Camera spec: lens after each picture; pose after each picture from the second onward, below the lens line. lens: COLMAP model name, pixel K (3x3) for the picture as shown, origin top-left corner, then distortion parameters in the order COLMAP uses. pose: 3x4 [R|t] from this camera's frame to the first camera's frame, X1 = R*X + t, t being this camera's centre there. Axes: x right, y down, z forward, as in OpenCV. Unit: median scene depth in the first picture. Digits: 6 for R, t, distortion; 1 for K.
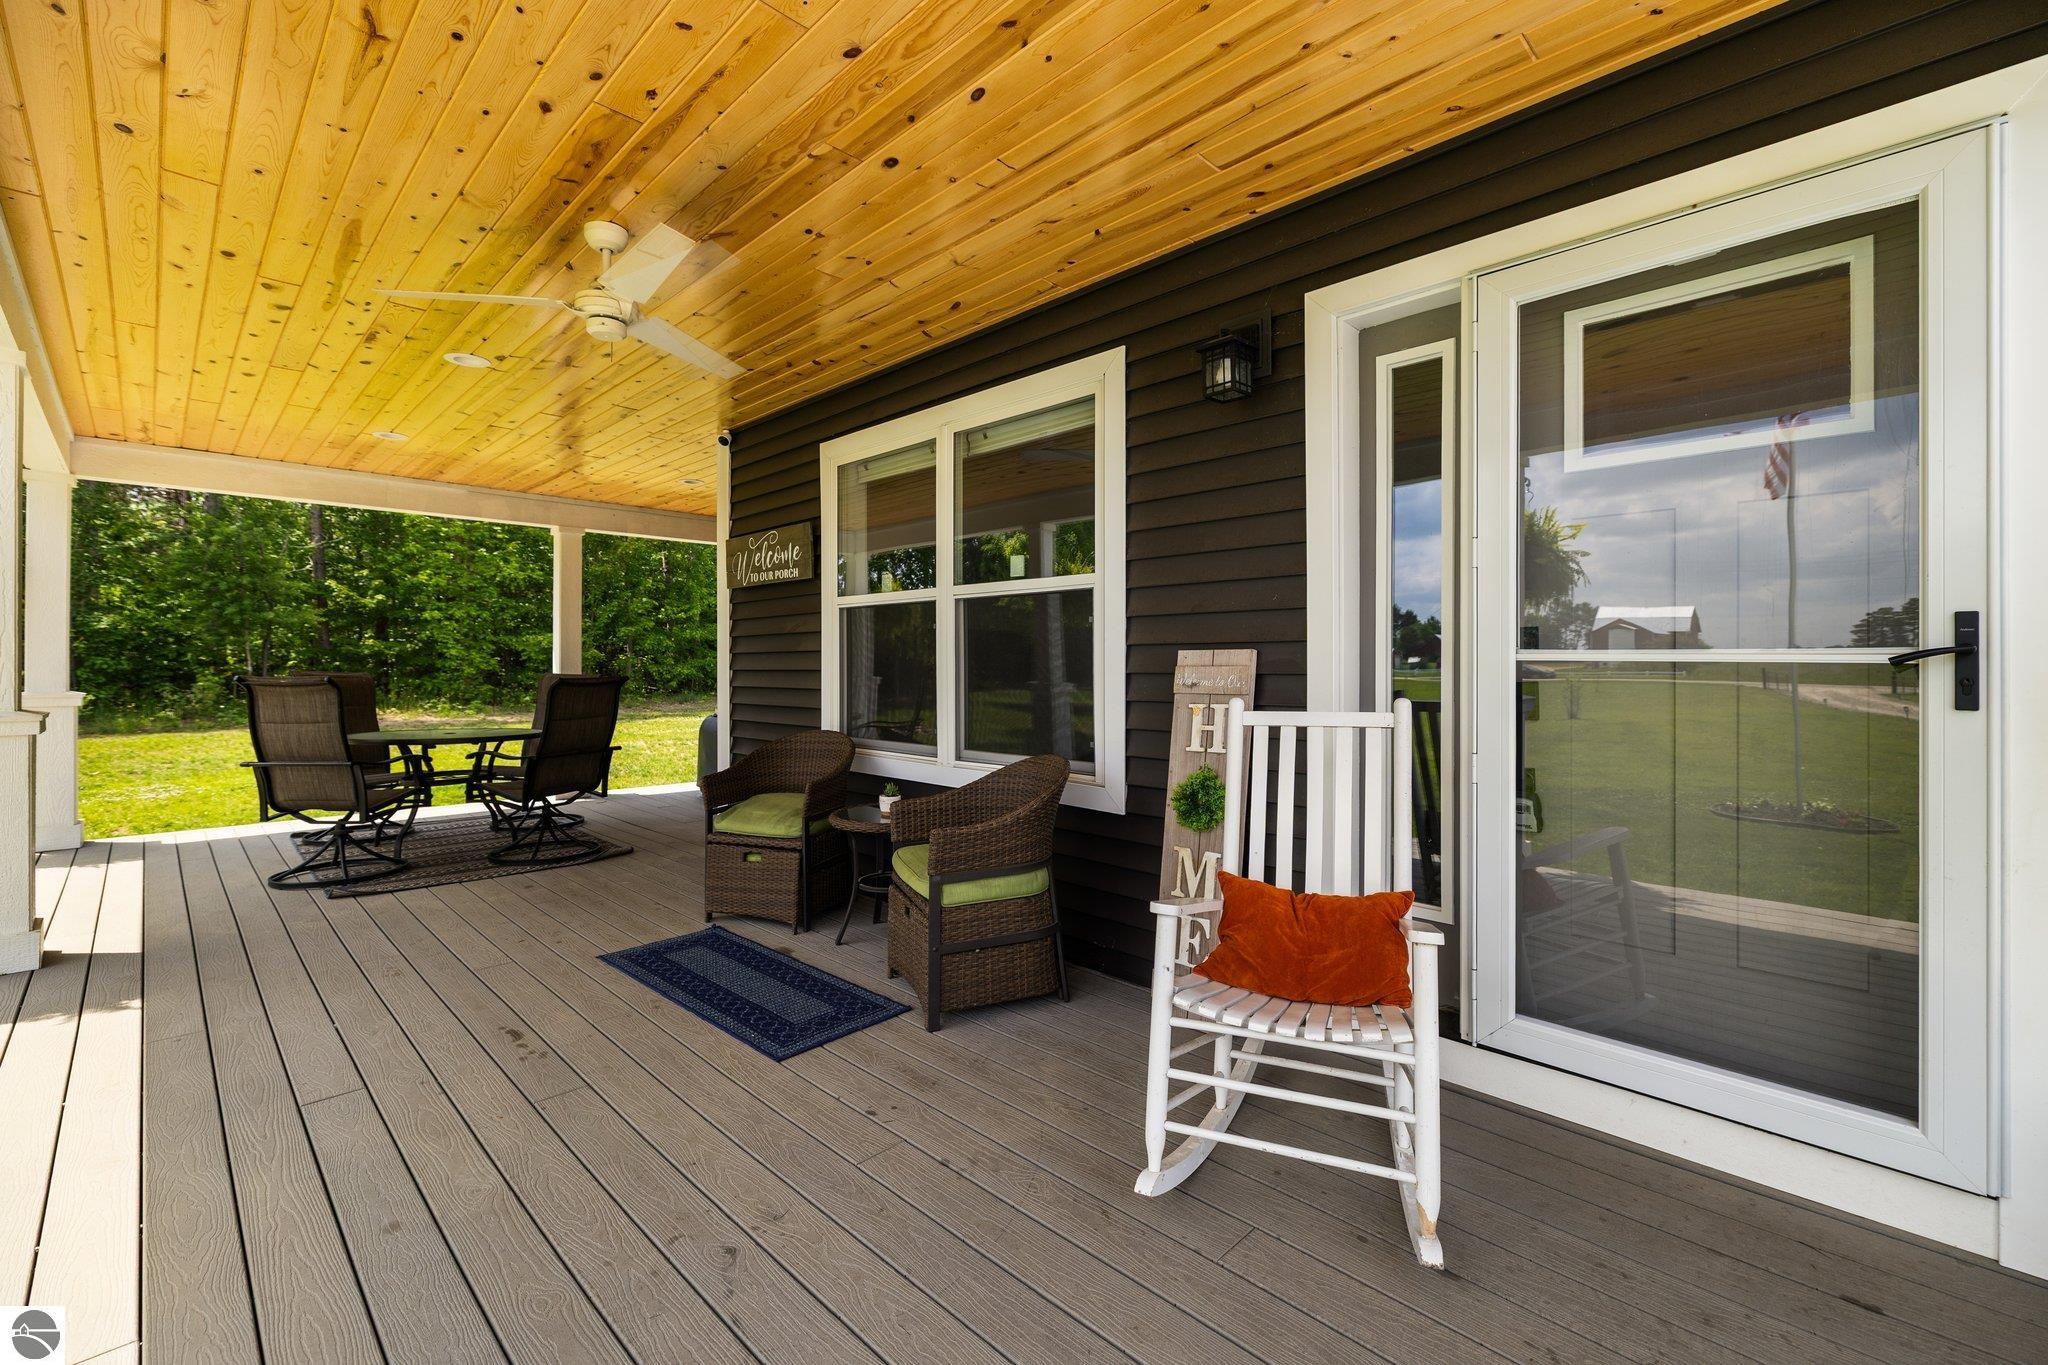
lens RADIAL K [[897.5, 0, 1057.5], [0, 897.5, 668.8], [0, 0, 1]] dist [-0.001624, 0.000410]
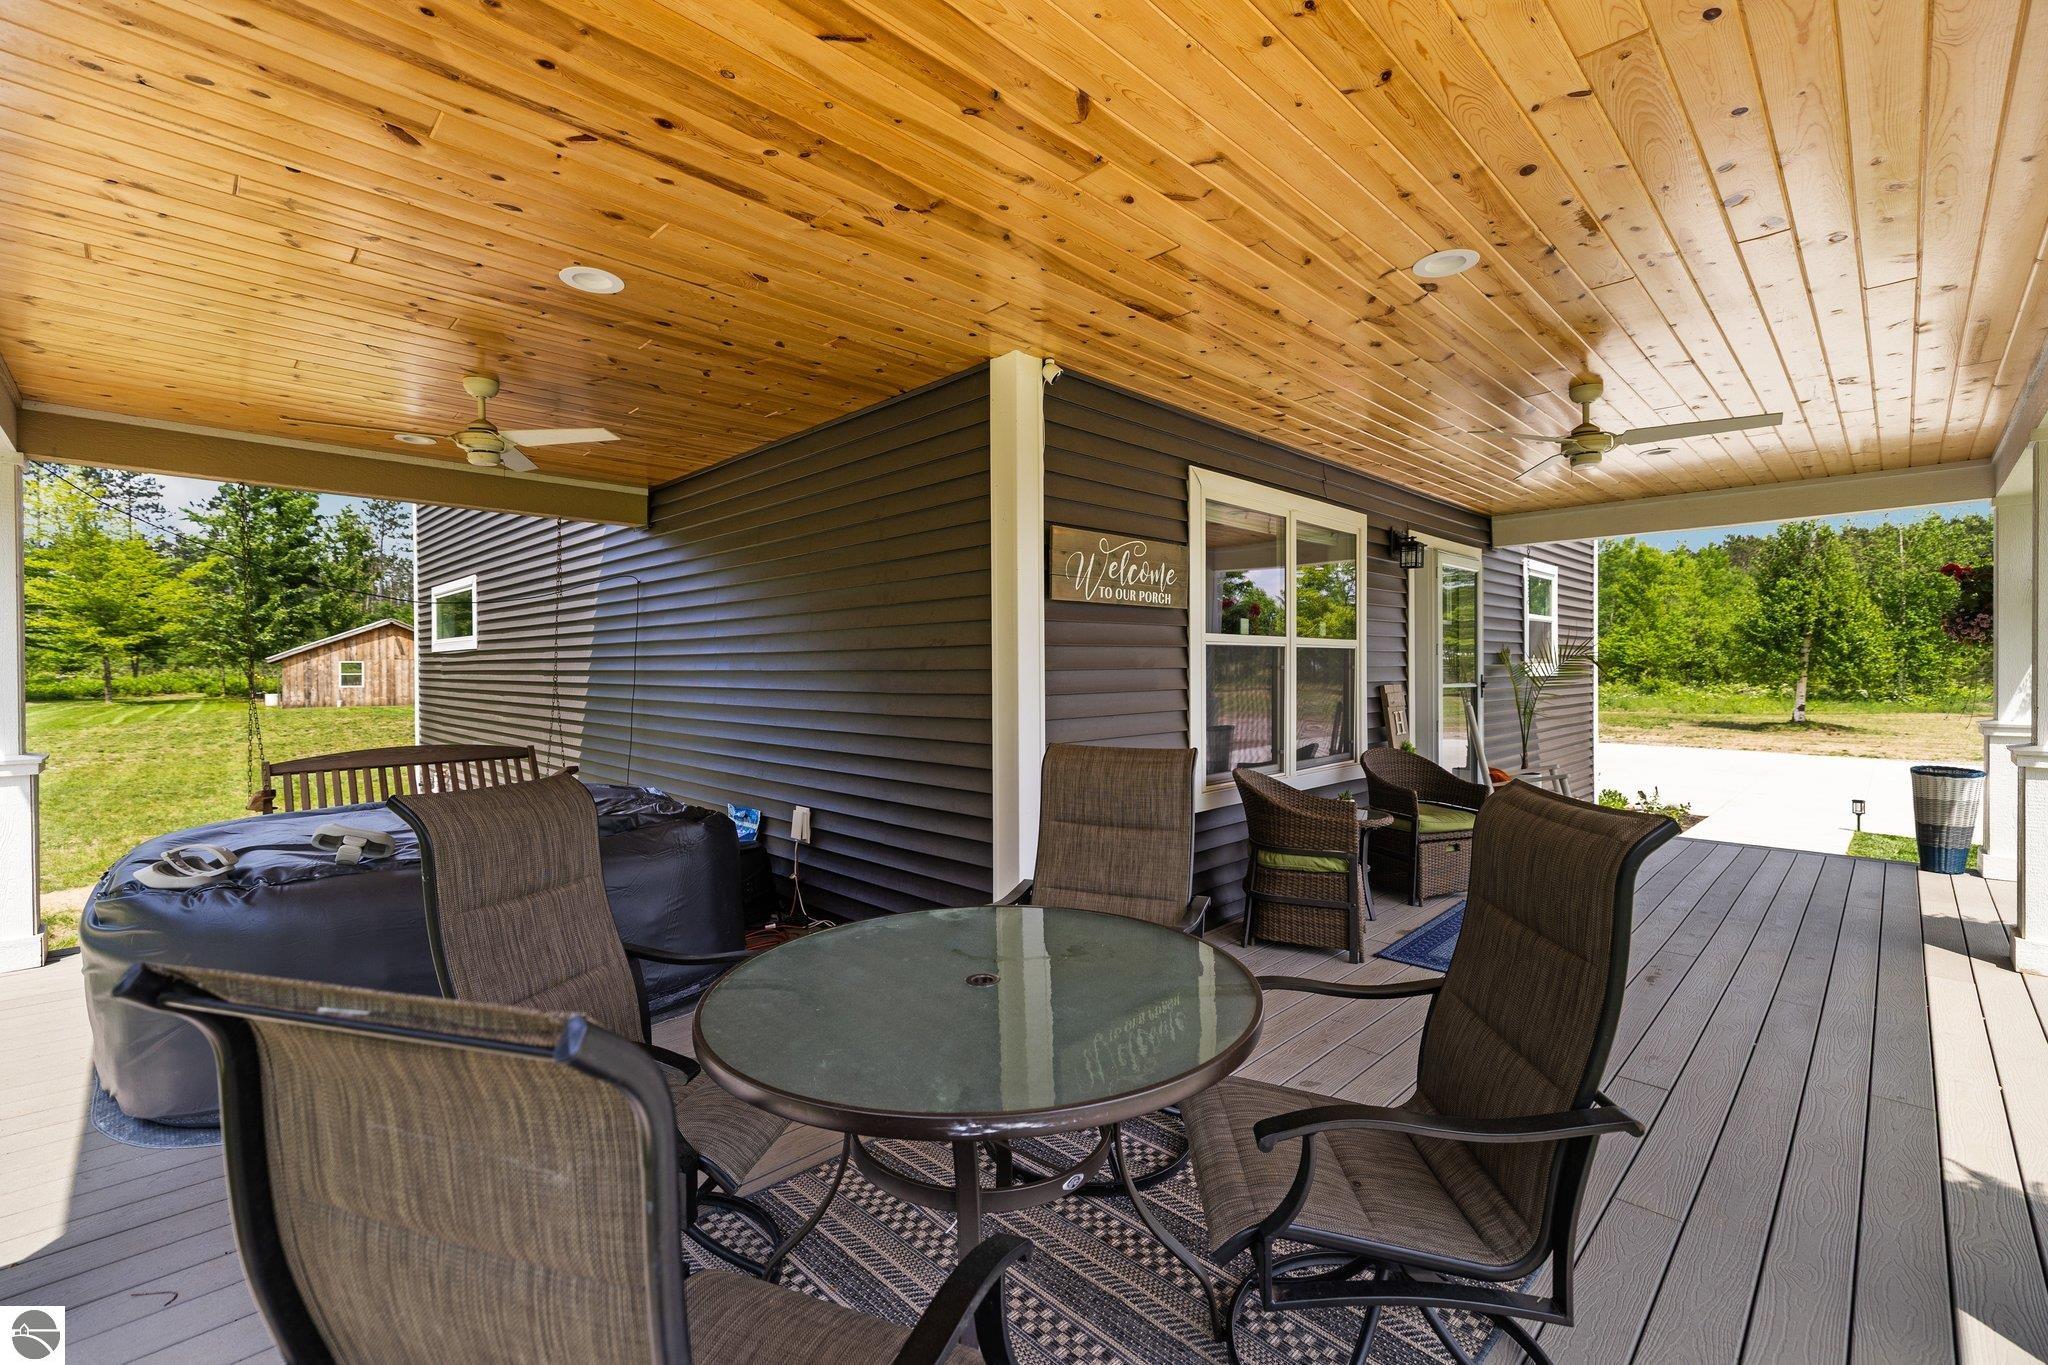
lens RADIAL K [[895.4, 0, 989.9], [0, 895.4, 675.8], [0, 0, 1]] dist [-0.000347, 0.000480]
pose [[0.015441, -0.009761, 0.999833, -1.412049], [0.007798, 0.999923, 0.009642, -0.052360], [-0.999850, 0.007648, 0.015516, 1.413760]]
